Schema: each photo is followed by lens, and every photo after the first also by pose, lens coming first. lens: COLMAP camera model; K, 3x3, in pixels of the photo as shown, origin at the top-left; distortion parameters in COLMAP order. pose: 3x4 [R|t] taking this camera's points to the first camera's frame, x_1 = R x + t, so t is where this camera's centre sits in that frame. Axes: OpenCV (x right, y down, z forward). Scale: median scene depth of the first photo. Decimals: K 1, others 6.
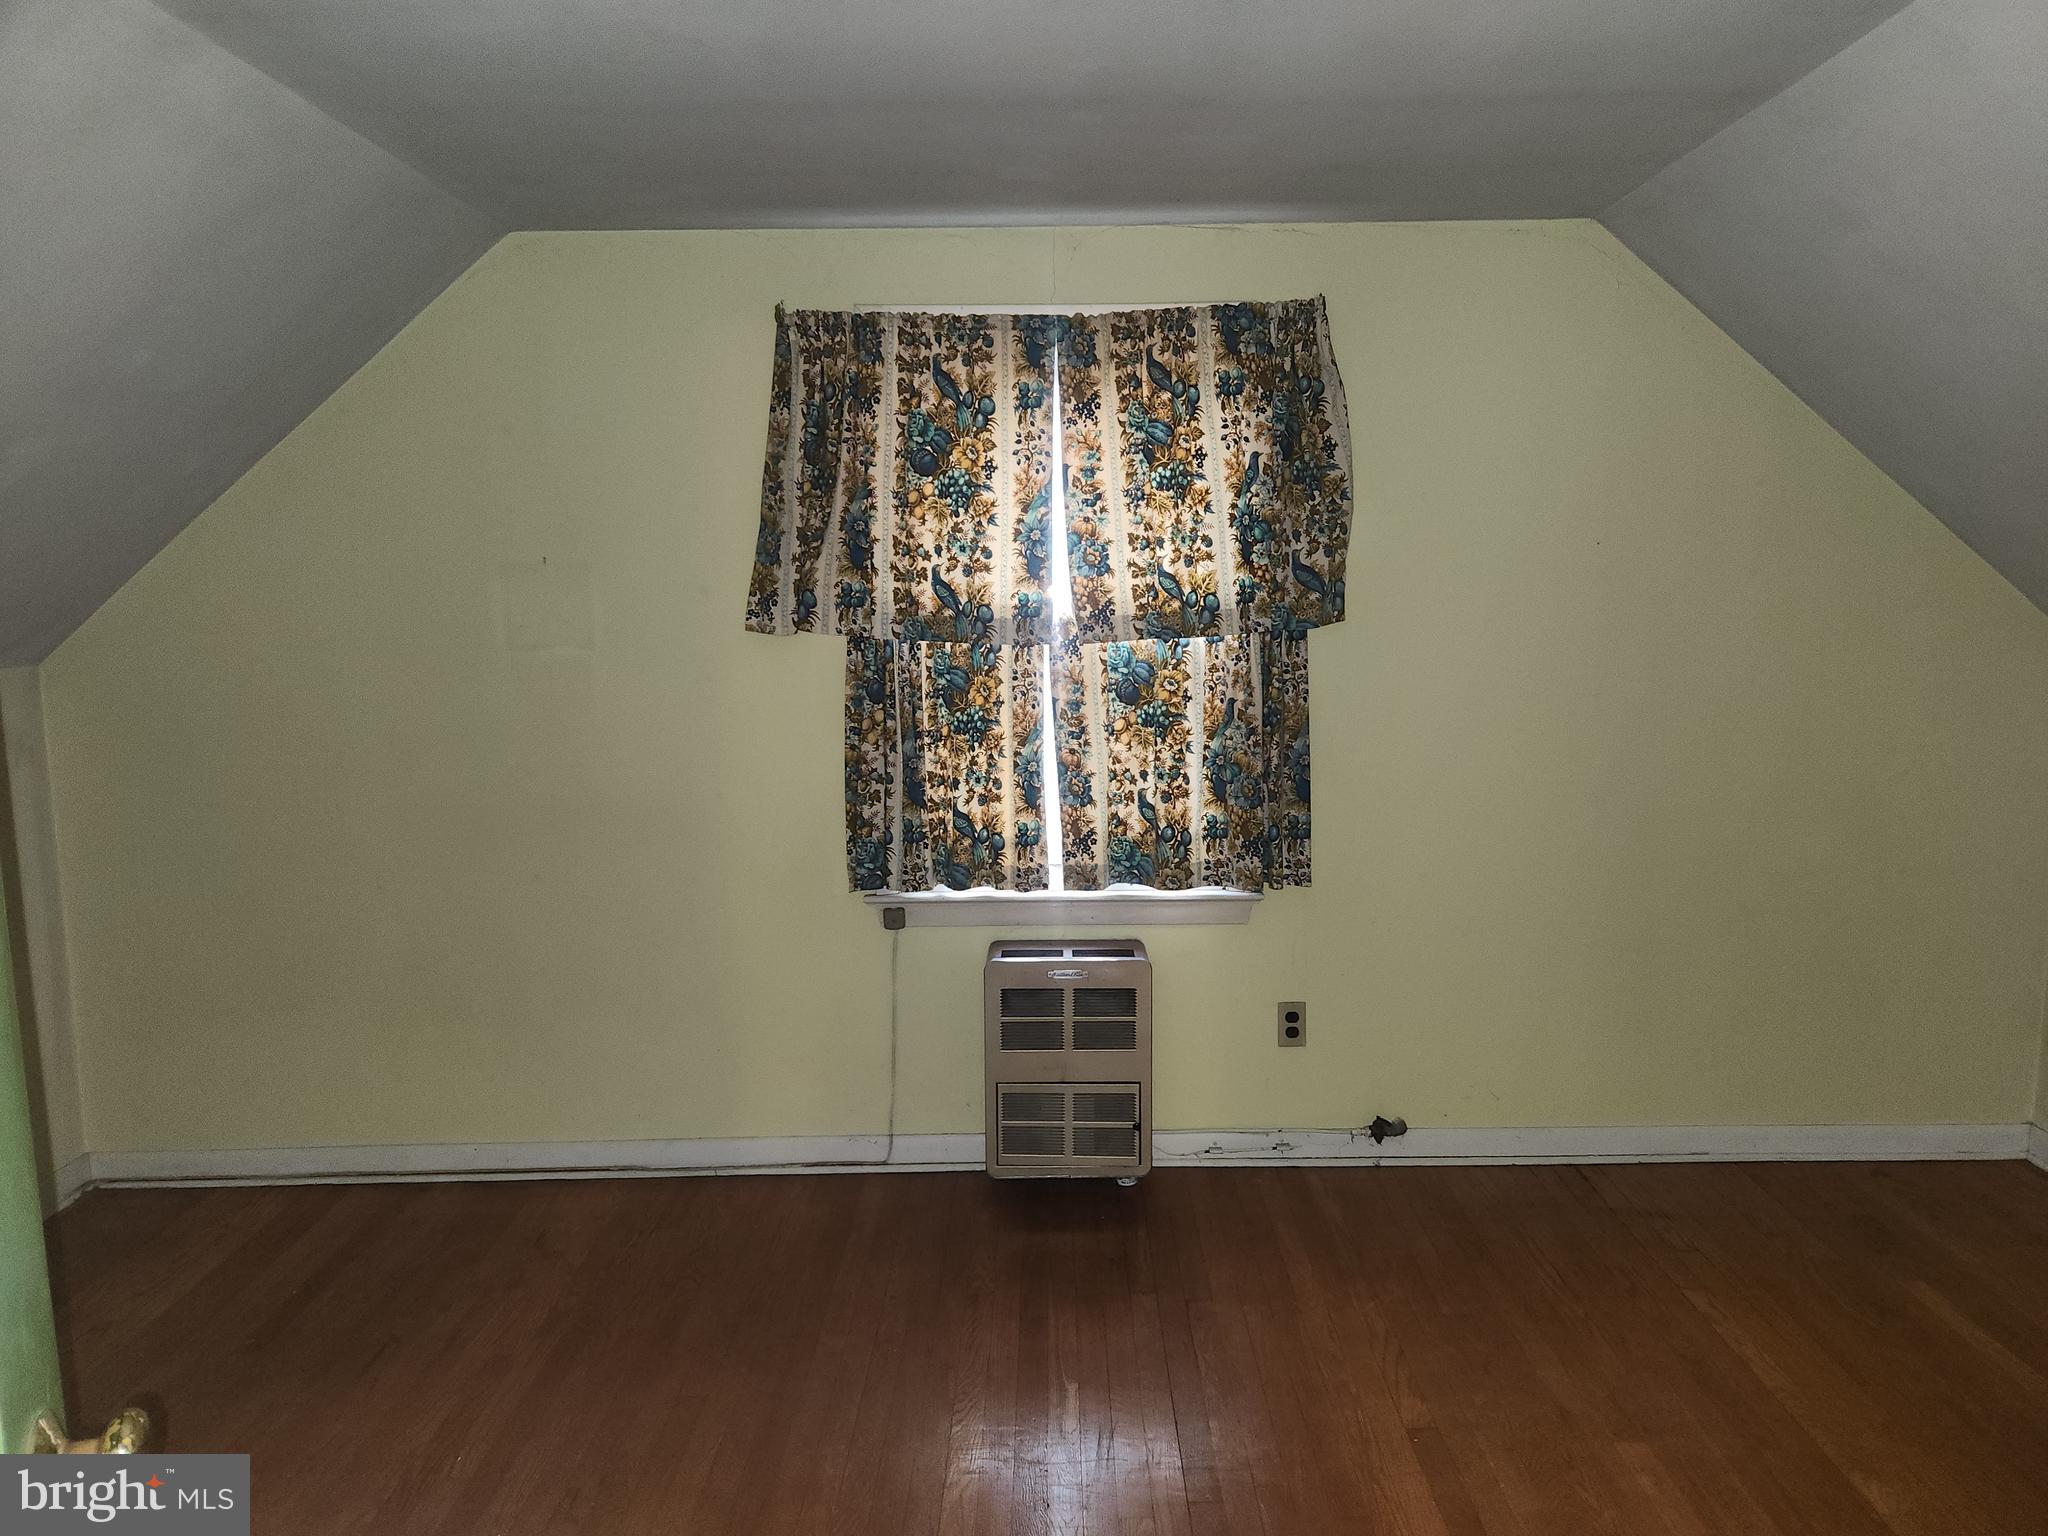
lens RADIAL K [[1369.9, 0, 1031.5], [0, 1369.9, 787.0], [0, 0, 1]] dist [0.030789, -0.040380]
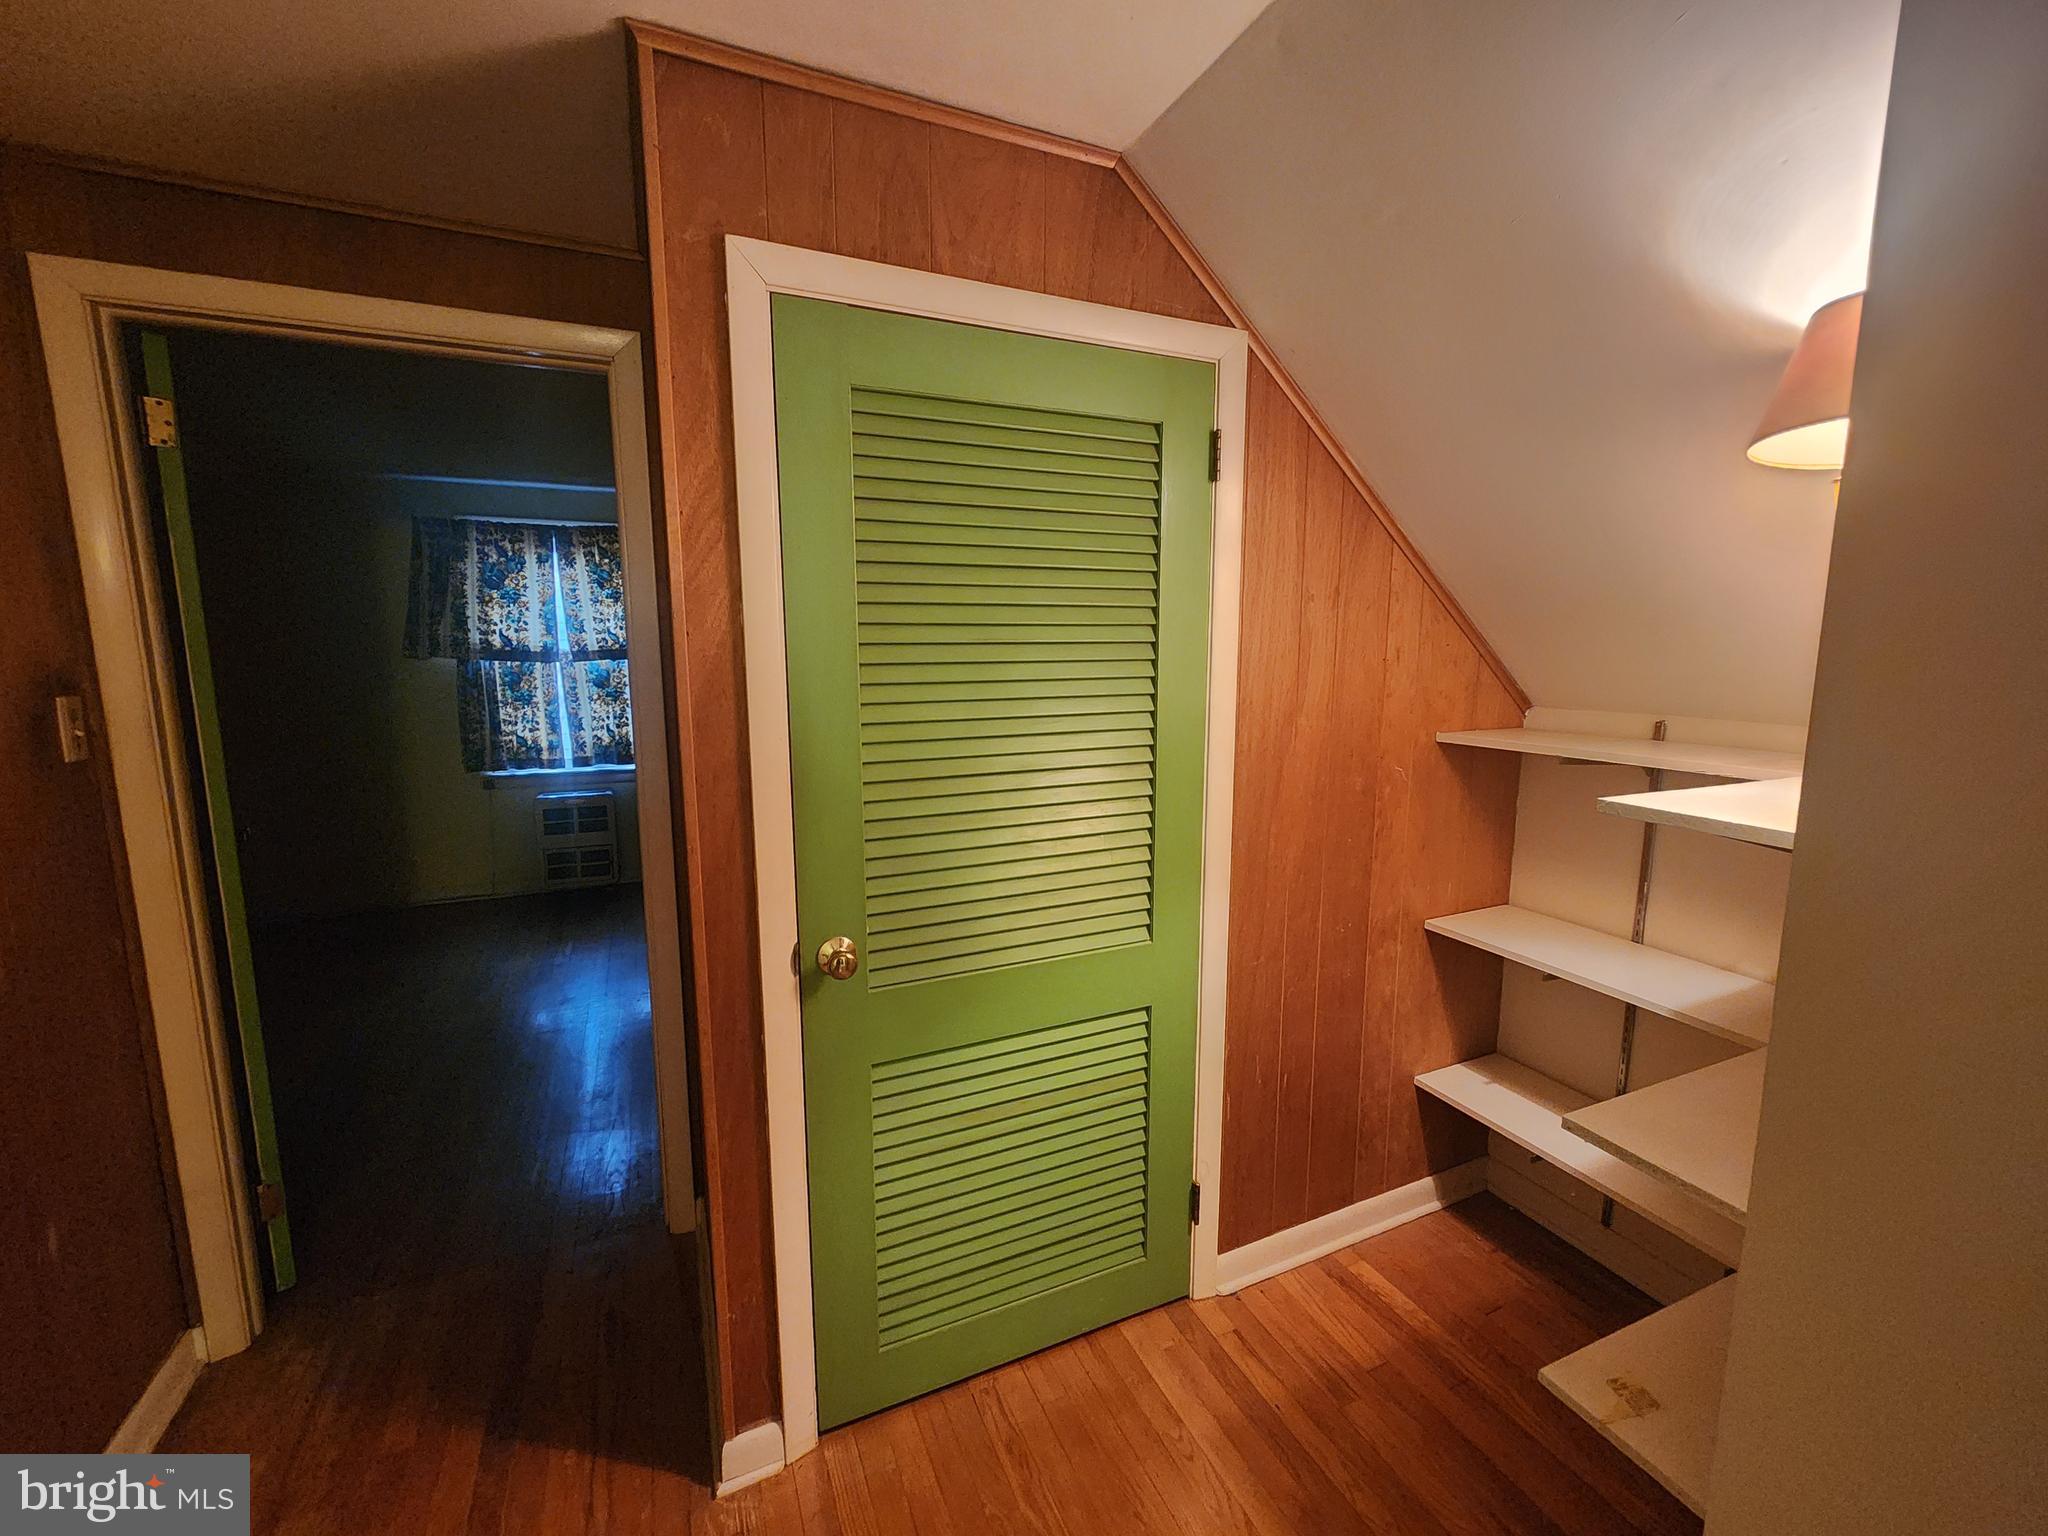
lens RADIAL K [[831.2, 0, 1020.4], [0, 831.2, 755.6], [0, 0, 1]] dist [-0.008203, 0.001046]
pose [[0.910483, -0.044955, 0.411095, 0.143204], [0.045643, 0.998925, 0.008148, 0.080675], [-0.411020, 0.011345, 0.911556, -0.625415]]
